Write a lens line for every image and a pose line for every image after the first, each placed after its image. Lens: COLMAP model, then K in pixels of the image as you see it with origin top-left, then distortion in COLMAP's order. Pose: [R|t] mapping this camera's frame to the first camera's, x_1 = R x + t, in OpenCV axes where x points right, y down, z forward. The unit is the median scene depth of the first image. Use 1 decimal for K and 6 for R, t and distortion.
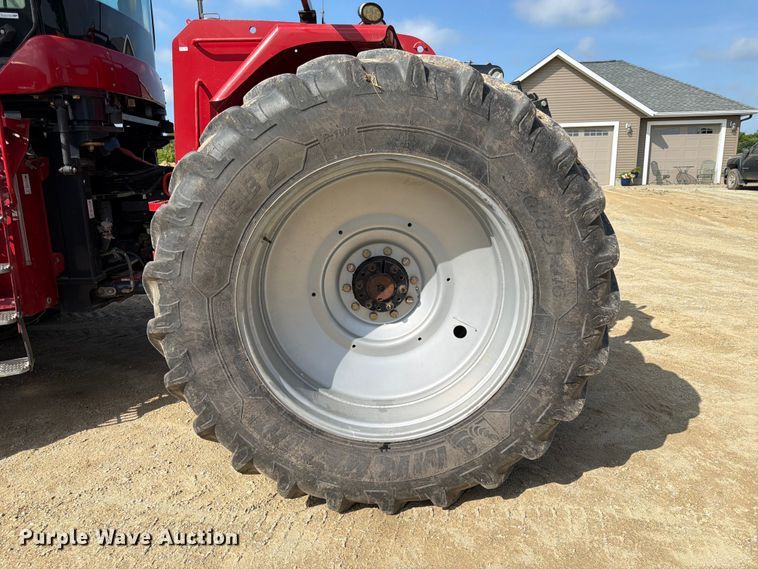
lens RADIAL K [[514.8, 0, 374.3], [0, 514.8, 284.5], [0, 0, 1]] dist [0.010514, -0.024278]
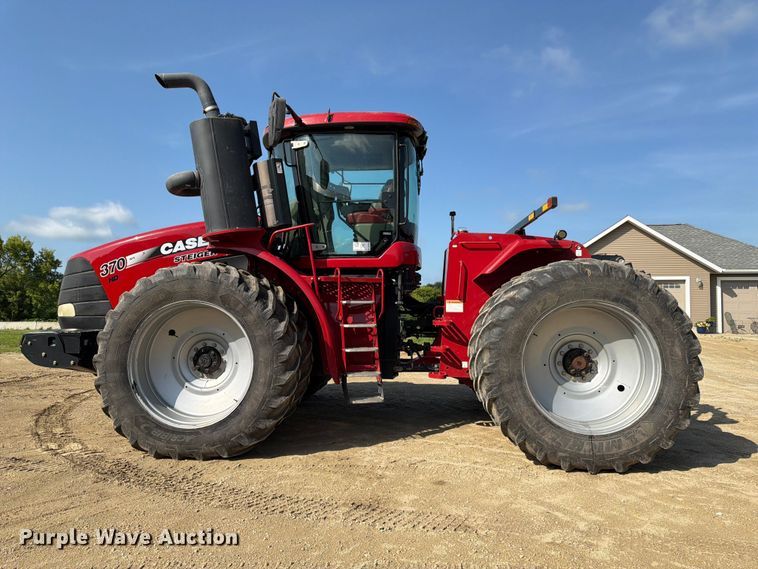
lens RADIAL K [[514.8, 0, 374.3], [0, 514.8, 284.5], [0, 0, 1]] dist [0.010514, -0.024278]
pose [[0.992164, 0.032616, -0.120608, -0.607048], [-0.063366, 0.963322, -0.260758, 0.315924], [0.107680, 0.266357, 0.957841, -1.233178]]
